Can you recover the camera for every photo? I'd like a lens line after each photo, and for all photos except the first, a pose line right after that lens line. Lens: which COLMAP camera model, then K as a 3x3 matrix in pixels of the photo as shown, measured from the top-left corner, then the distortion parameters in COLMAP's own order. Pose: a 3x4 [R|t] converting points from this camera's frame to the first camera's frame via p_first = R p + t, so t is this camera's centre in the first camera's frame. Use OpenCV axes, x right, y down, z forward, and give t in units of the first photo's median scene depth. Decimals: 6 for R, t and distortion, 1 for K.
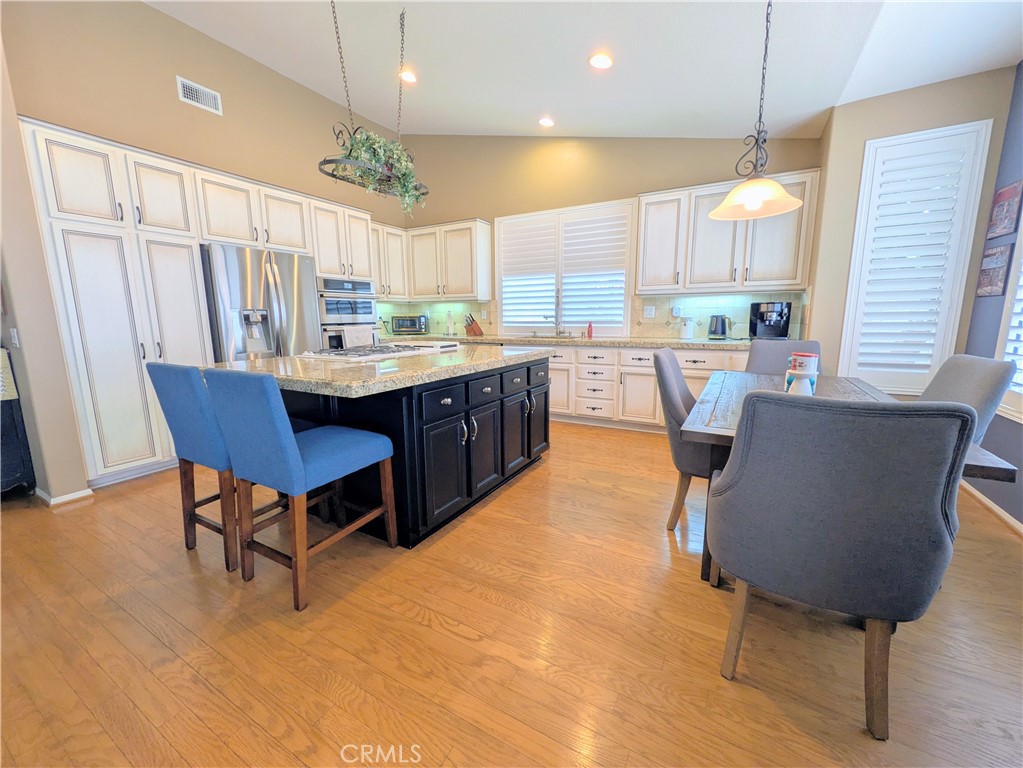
lens RADIAL K [[405.1, 0, 510.8], [0, 405.1, 385.4], [0, 0, 1]] dist [-0.007572, 0.000038]
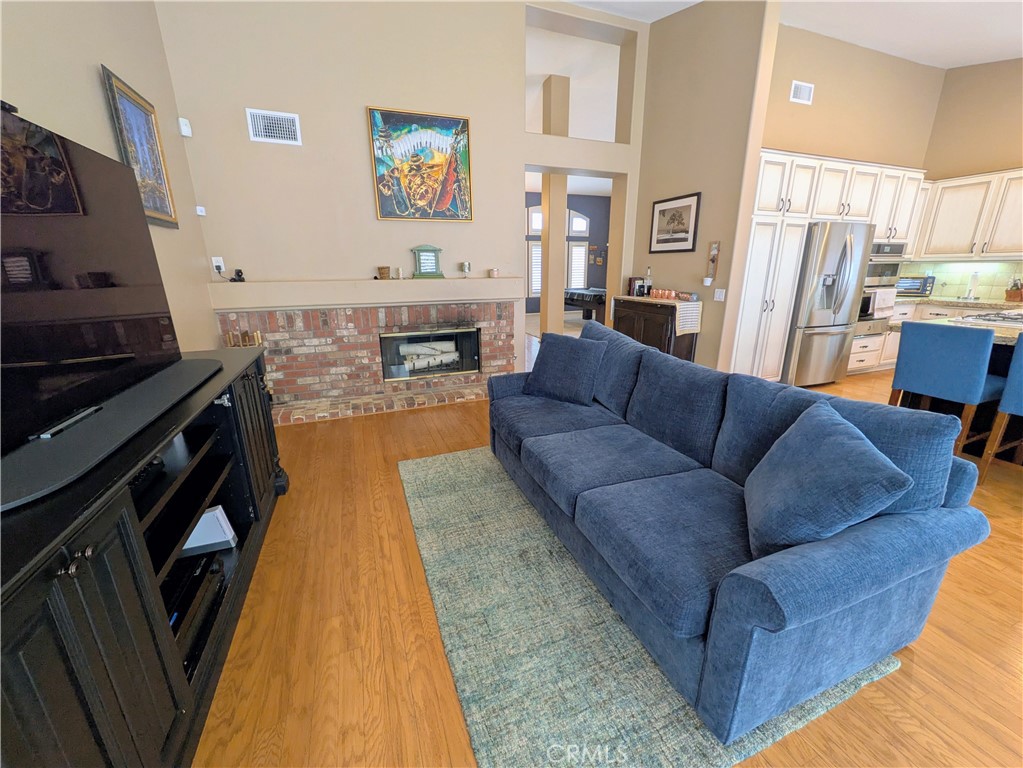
lens RADIAL K [[405.1, 0, 511.8], [0, 405.1, 383.2], [0, 0, 1]] dist [-0.007572, 0.000038]
pose [[0.769163, 0.179647, -0.613283, -0.462646], [-0.105563, 0.982208, 0.155321, 0.036436], [0.630274, -0.054727, 0.774441, -0.450801]]
